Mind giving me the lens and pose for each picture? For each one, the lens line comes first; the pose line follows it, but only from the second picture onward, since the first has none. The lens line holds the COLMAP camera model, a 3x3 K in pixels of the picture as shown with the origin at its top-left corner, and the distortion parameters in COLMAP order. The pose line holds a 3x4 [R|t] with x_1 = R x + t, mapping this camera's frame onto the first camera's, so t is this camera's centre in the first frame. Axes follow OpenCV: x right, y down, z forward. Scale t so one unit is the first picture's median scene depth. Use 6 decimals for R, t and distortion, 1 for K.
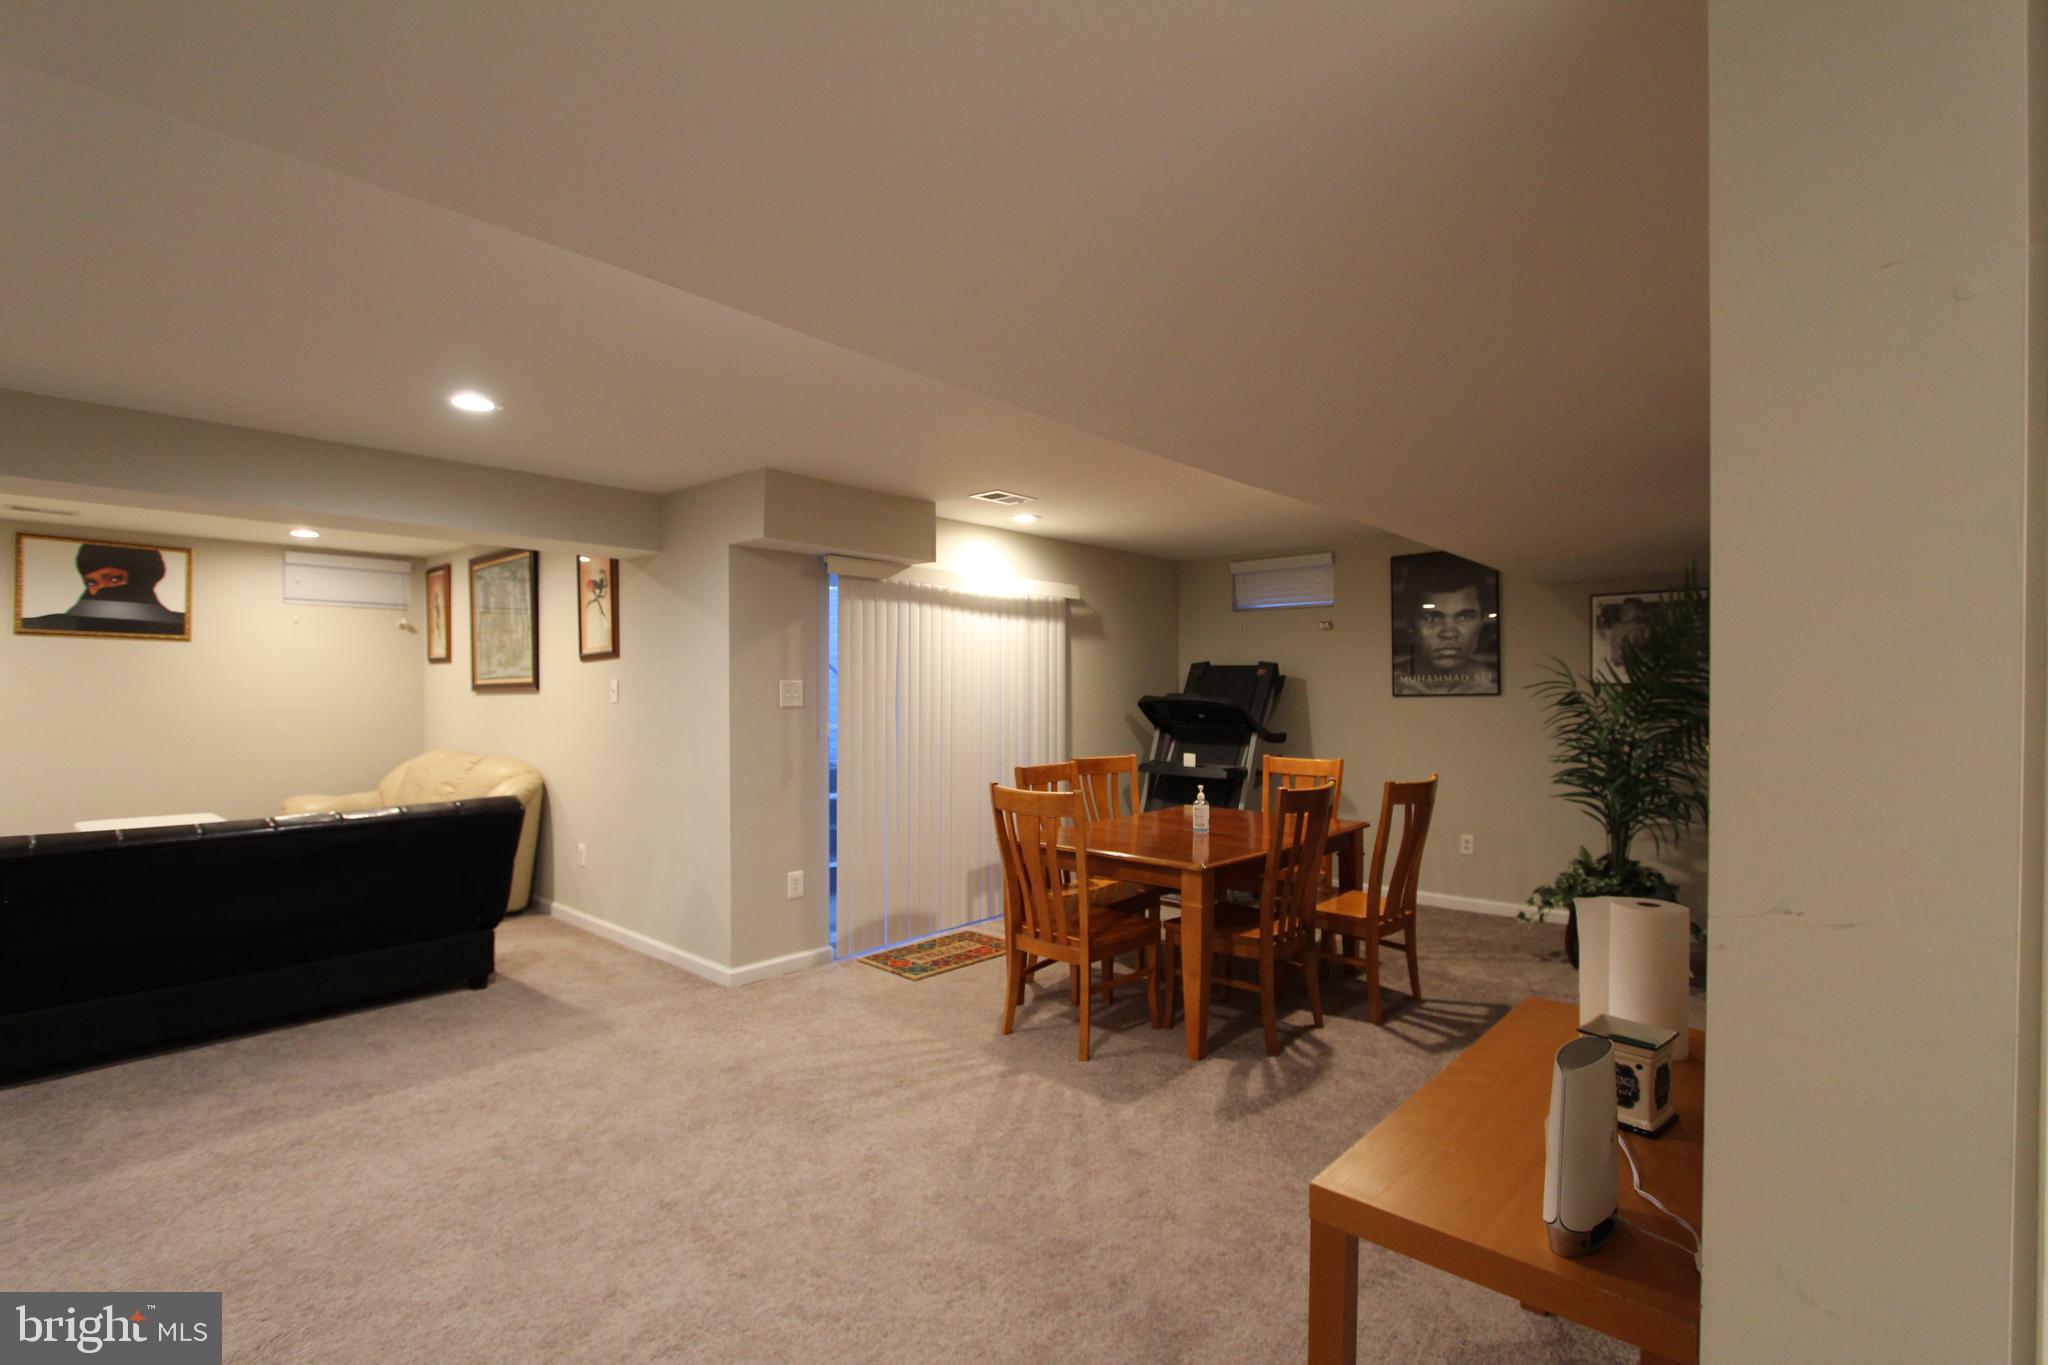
lens RADIAL K [[945.5, 0, 1027.7], [0, 945.5, 694.1], [0, 0, 1]] dist [-0.019402, 0.004935]
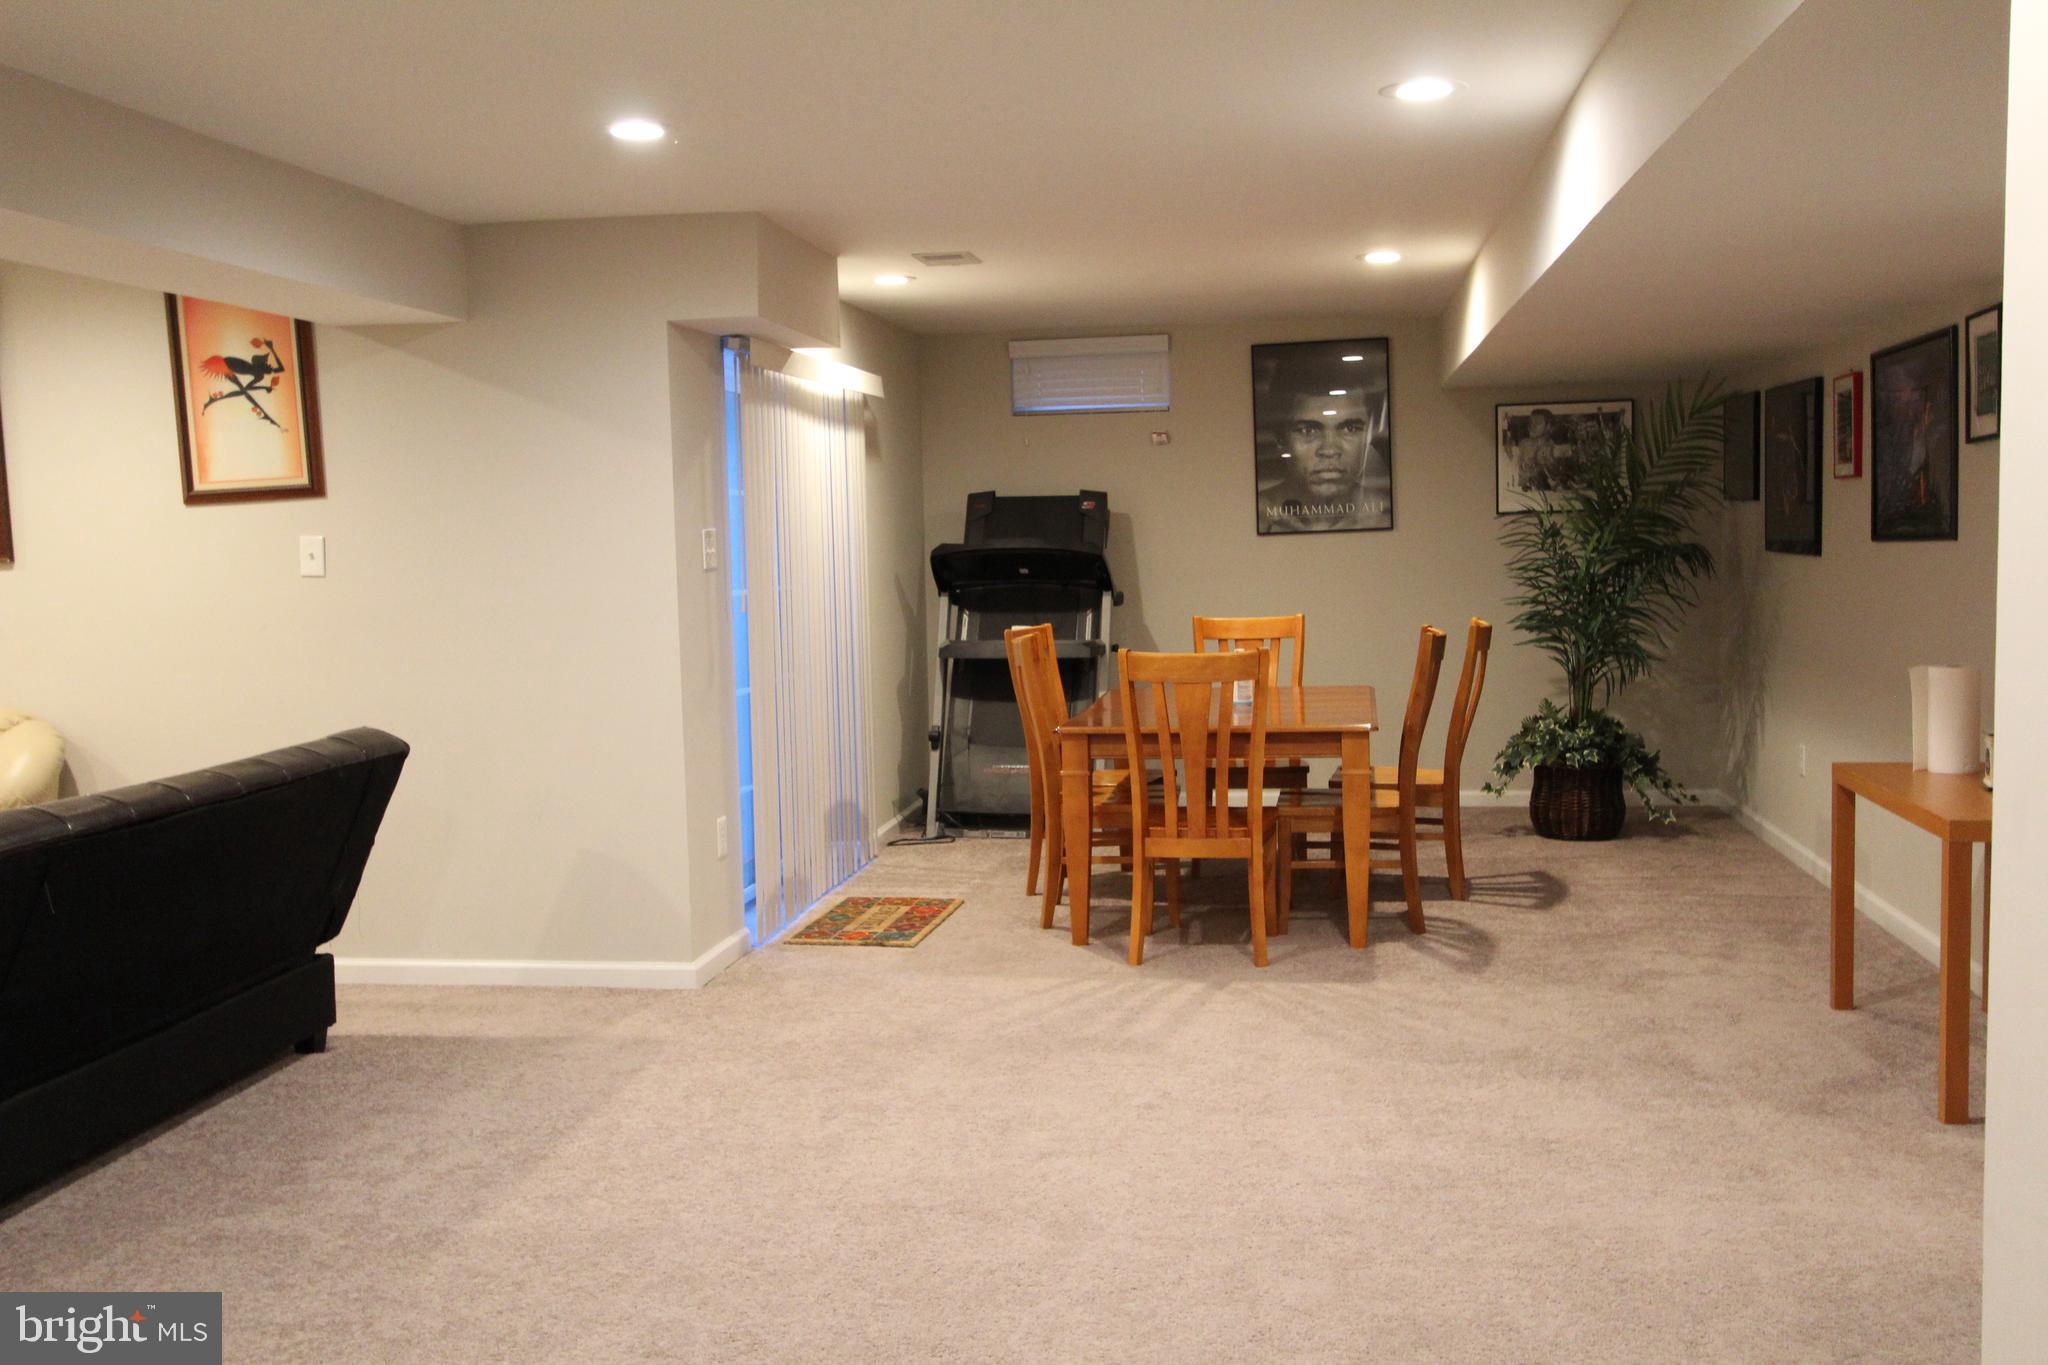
lens RADIAL K [[1965.7, 0, 1027.5], [0, 1965.7, 691.7], [0, 0, 1]] dist [-0.009536, 0.055531]
pose [[0.840396, -0.066495, 0.537879, -0.777912], [0.029141, 0.996553, 0.077667, -0.000738], [-0.541189, -0.049596, 0.839437, -0.261626]]
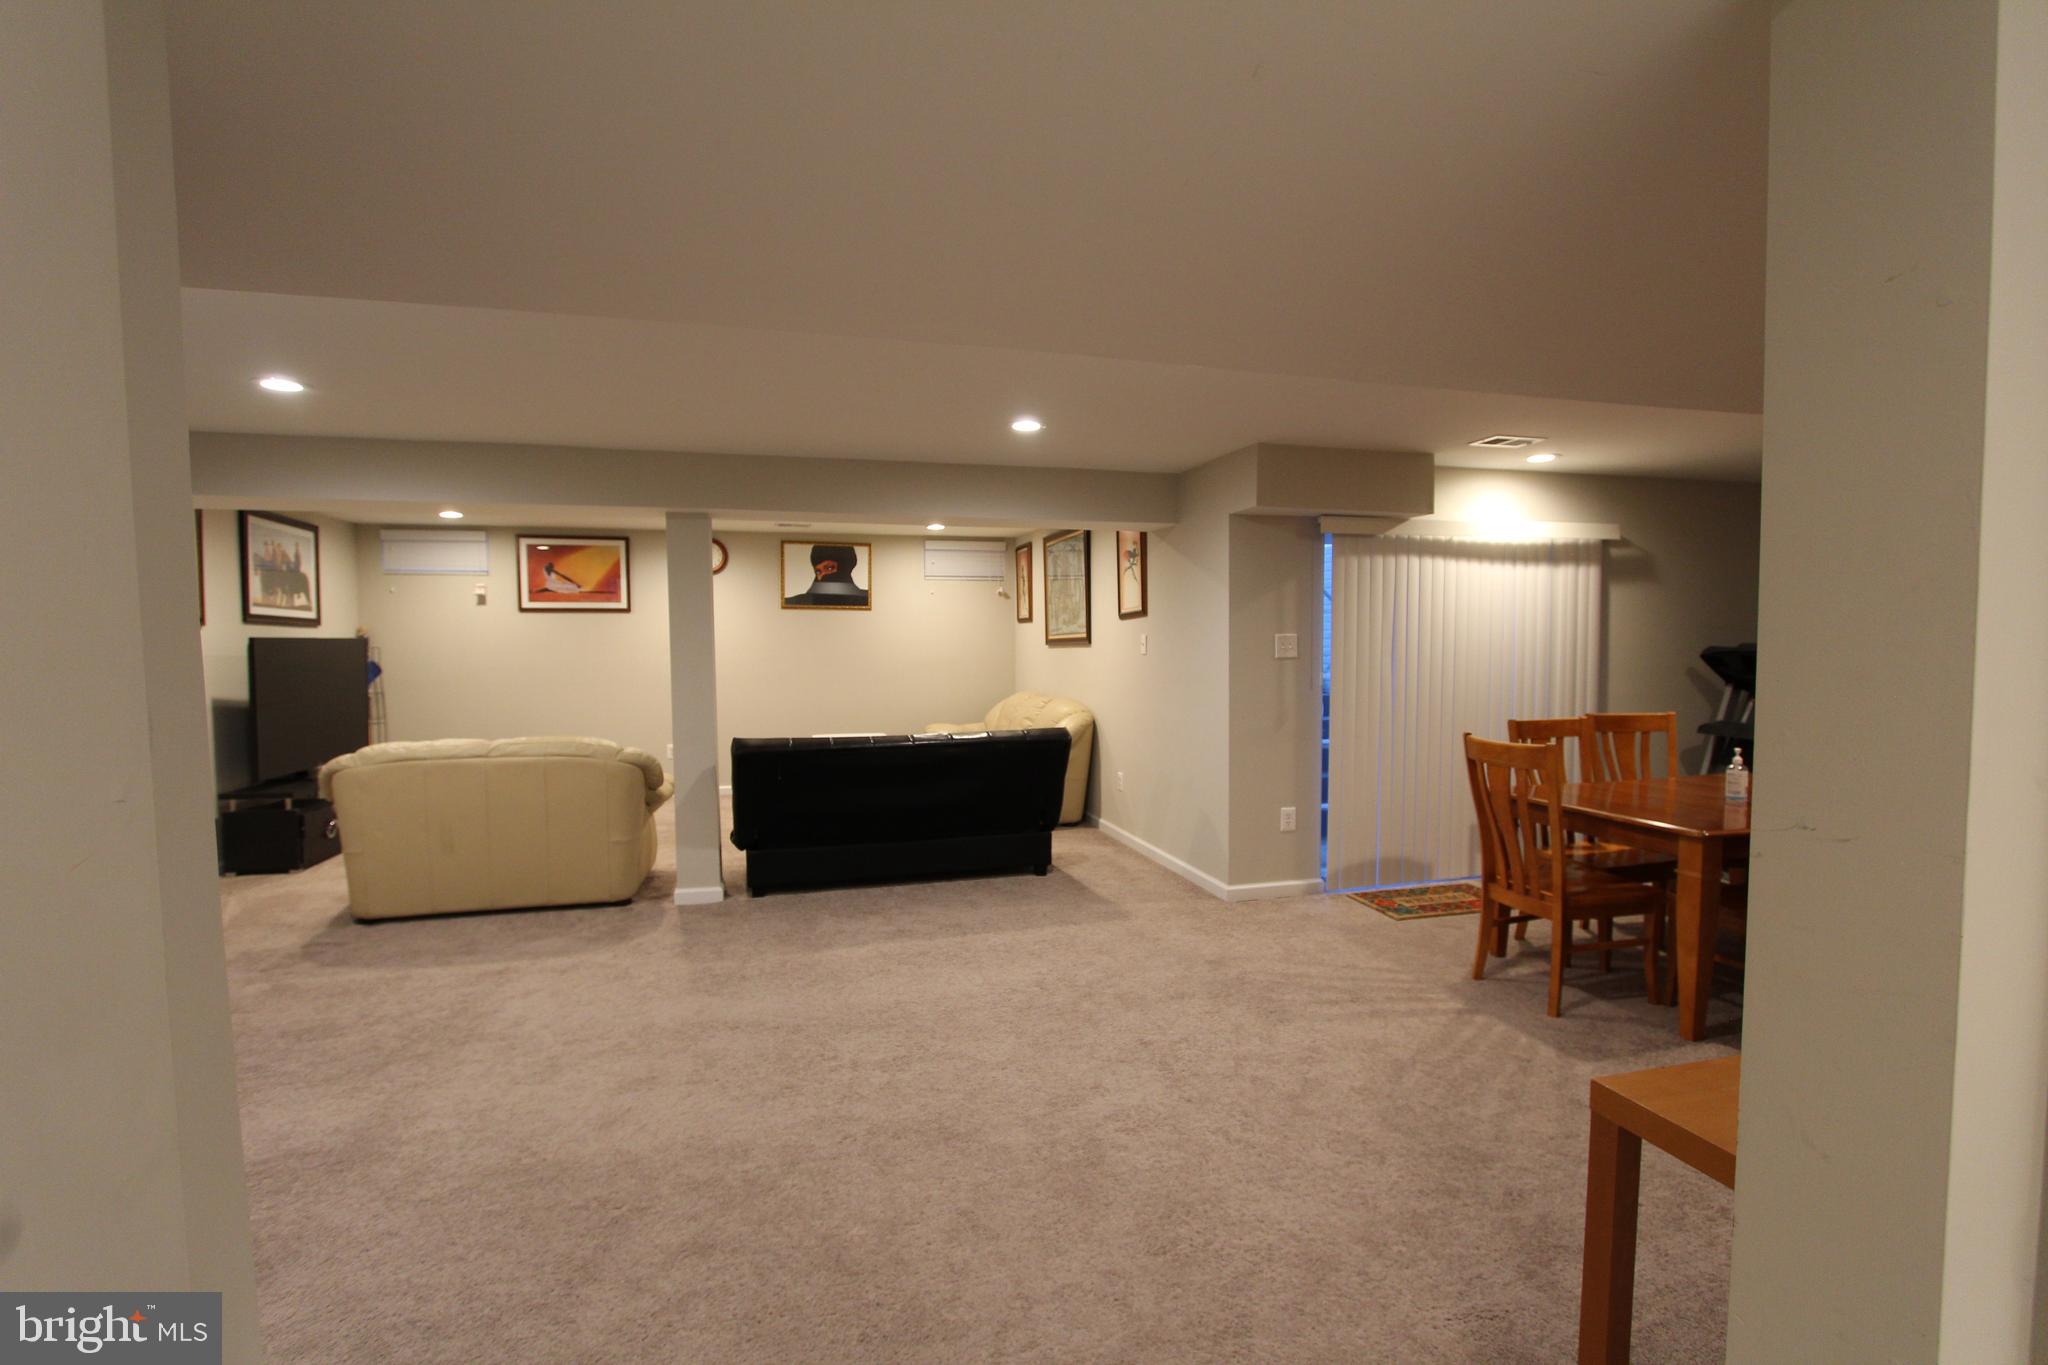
lens RADIAL K [[945.5, 0, 1027.7], [0, 945.5, 694.1], [0, 0, 1]] dist [-0.019402, 0.004935]
pose [[0.839083, 0.023122, -0.543512, 0.092205], [0.004663, 0.998754, 0.049689, -0.000467], [0.543984, -0.044228, 0.837929, -0.081803]]
